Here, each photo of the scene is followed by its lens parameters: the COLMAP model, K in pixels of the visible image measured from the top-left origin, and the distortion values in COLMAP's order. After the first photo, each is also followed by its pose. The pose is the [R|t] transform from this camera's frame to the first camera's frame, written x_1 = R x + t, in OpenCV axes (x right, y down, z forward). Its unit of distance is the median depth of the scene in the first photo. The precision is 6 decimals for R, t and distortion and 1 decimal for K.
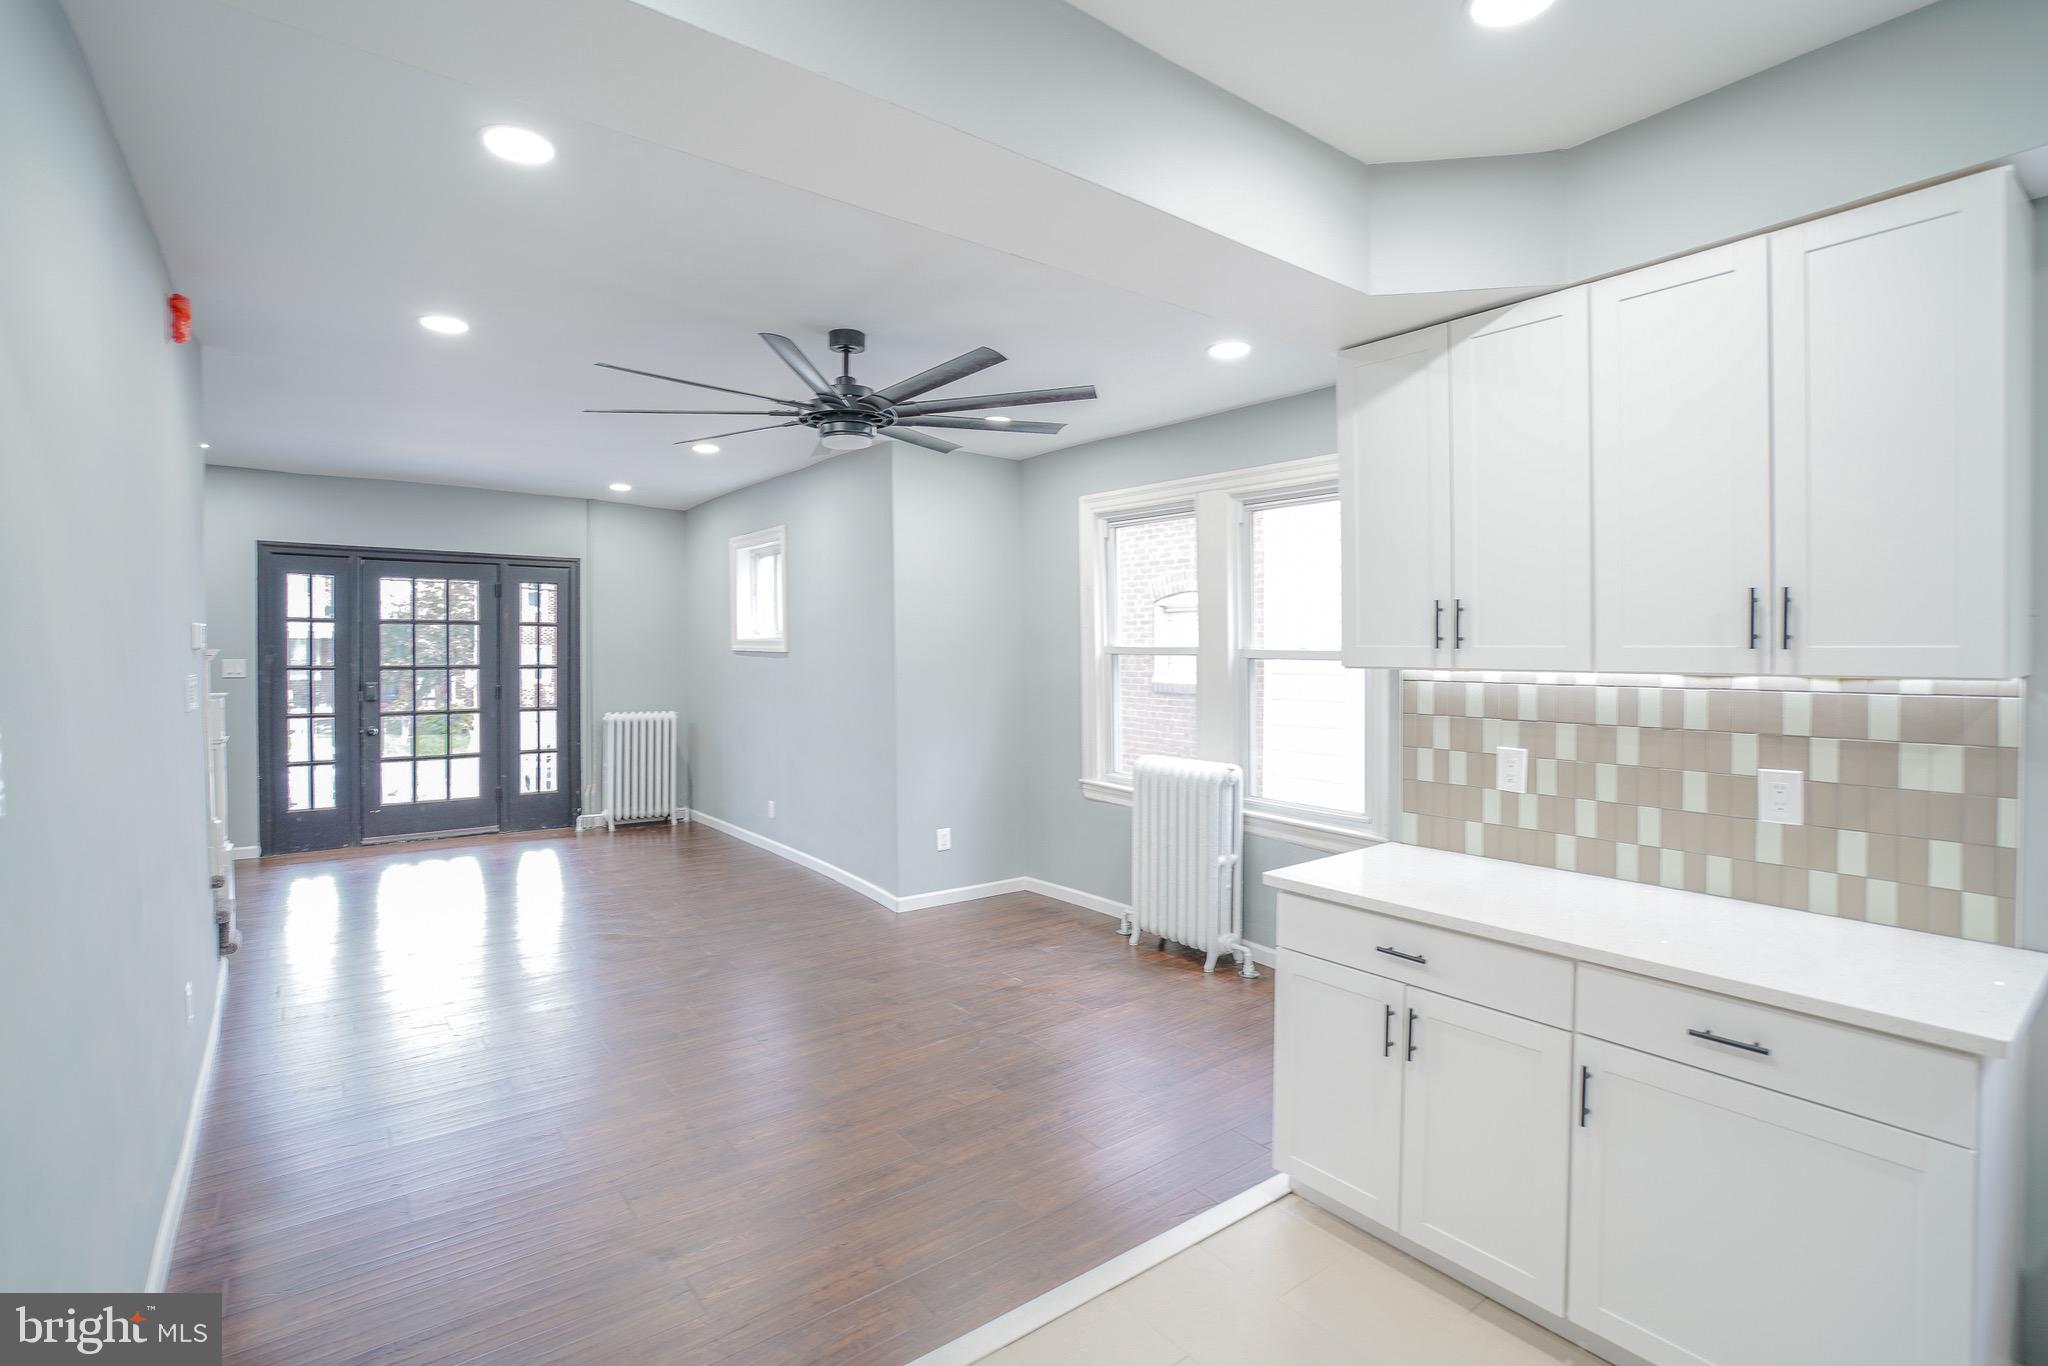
lens RADIAL K [[939.6, 0, 1021.9], [0, 939.6, 659.3], [0, 0, 1]] dist [-0.045191, 0.017823]
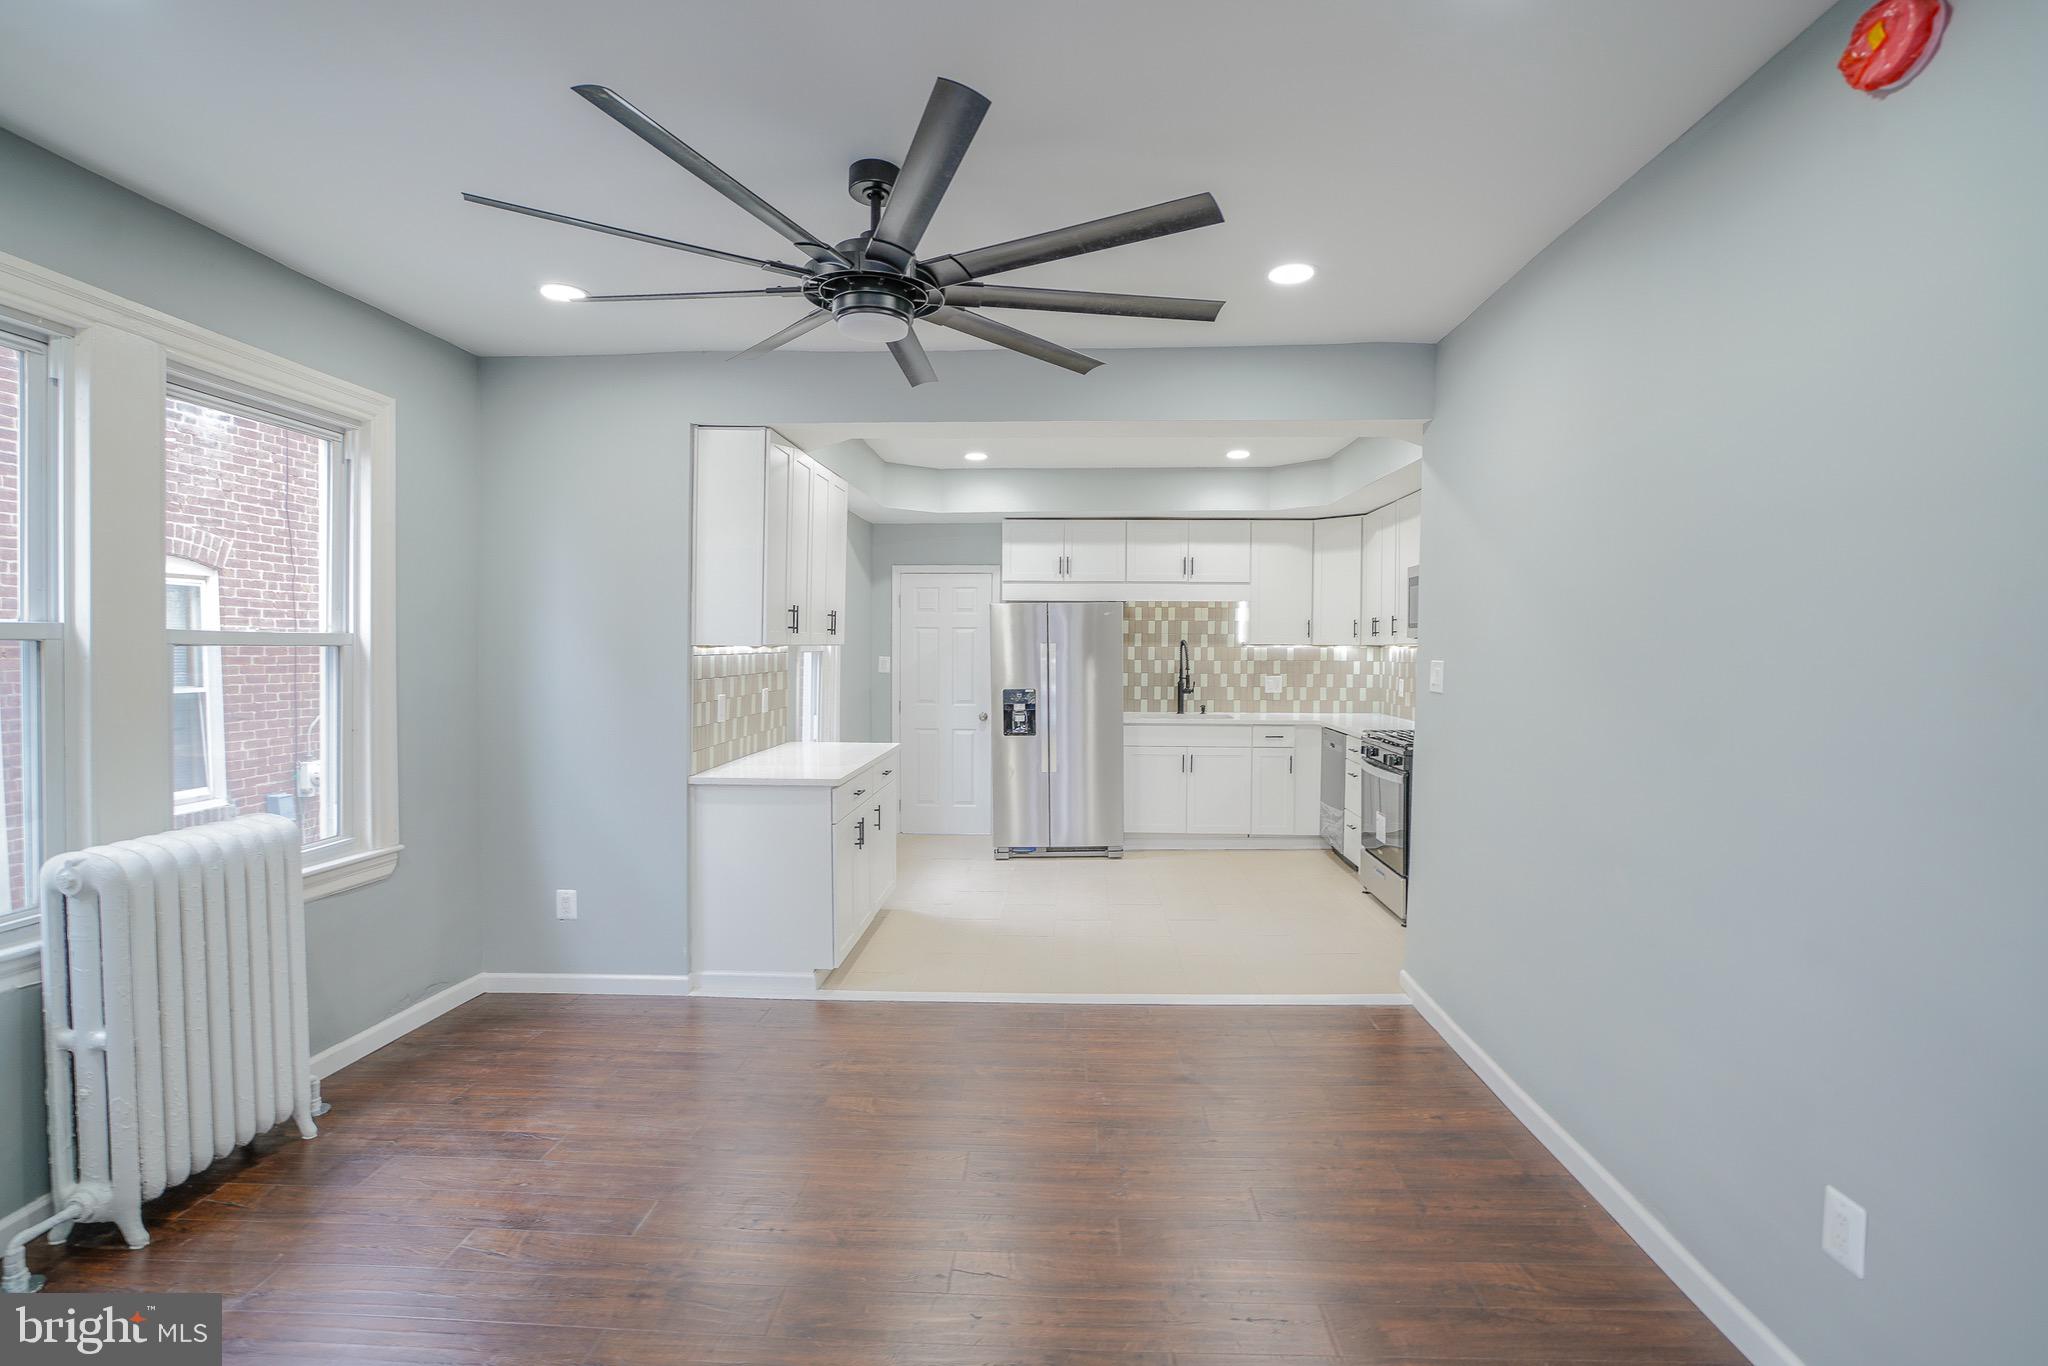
lens RADIAL K [[998.2, 0, 1048.9], [0, 998.2, 672.7], [0, 0, 1]] dist [-0.074927, 0.000622]
pose [[-0.786807, -0.020342, 0.616864, -0.477085], [0.004379, 0.999248, 0.038537, -0.002381], [-0.617183, 0.033022, -0.786126, 0.961801]]
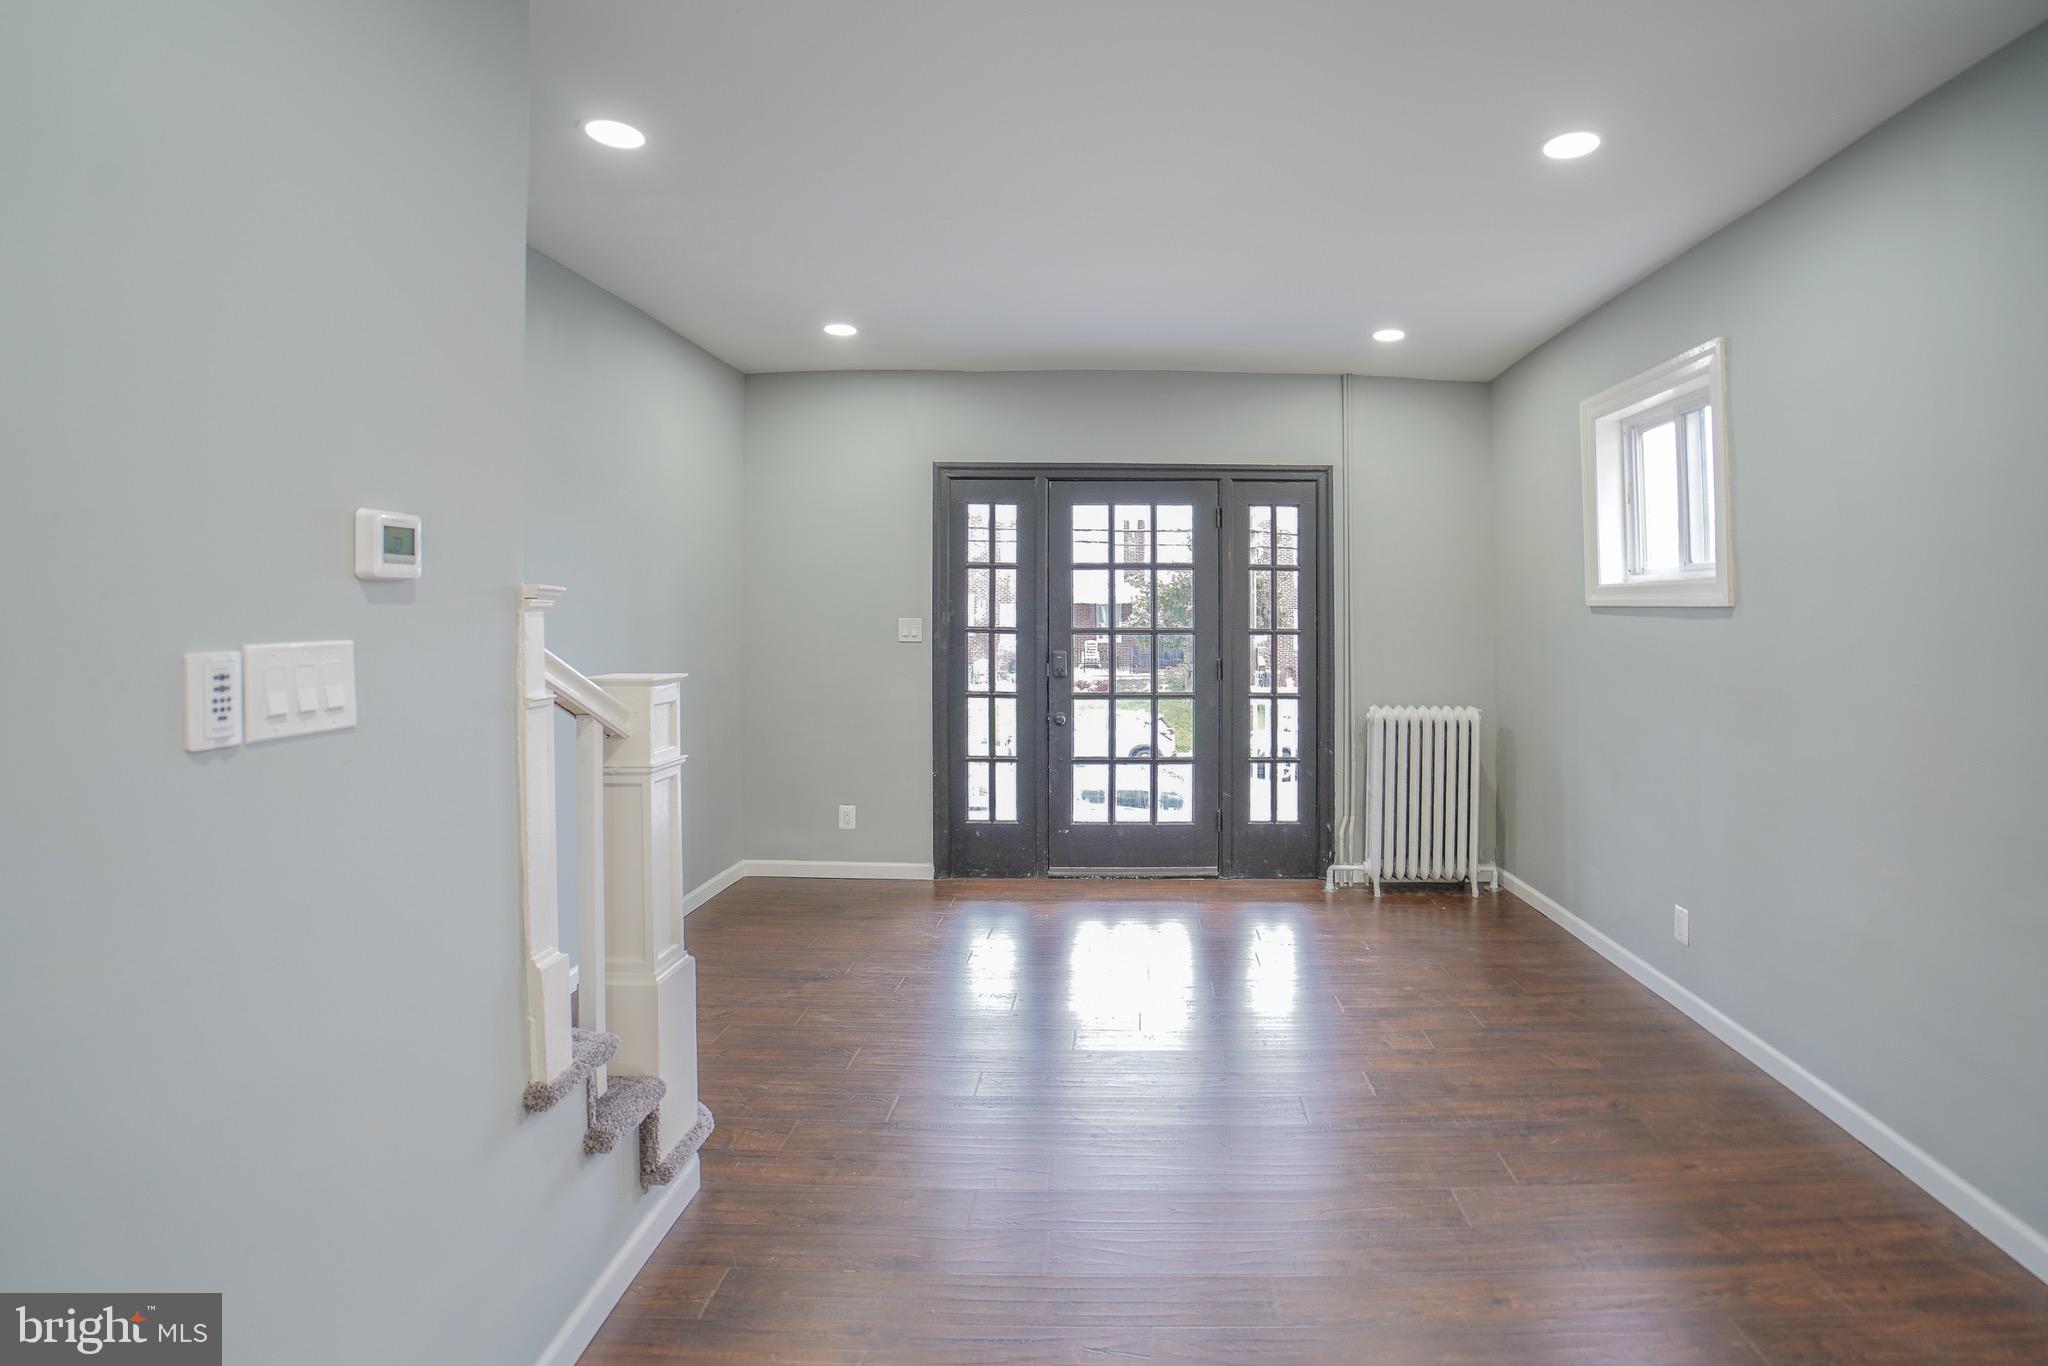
lens RADIAL K [[969.9, 0, 1166.6], [0, 969.9, 606.5], [0, 0, 1]] dist [-0.018545, 0.000481]
pose [[0.805974, -0.005974, -0.591921, -0.231519], [-0.007599, 0.999762, -0.020438, 0.005985], [0.591902, 0.020970, 0.805737, 0.531858]]
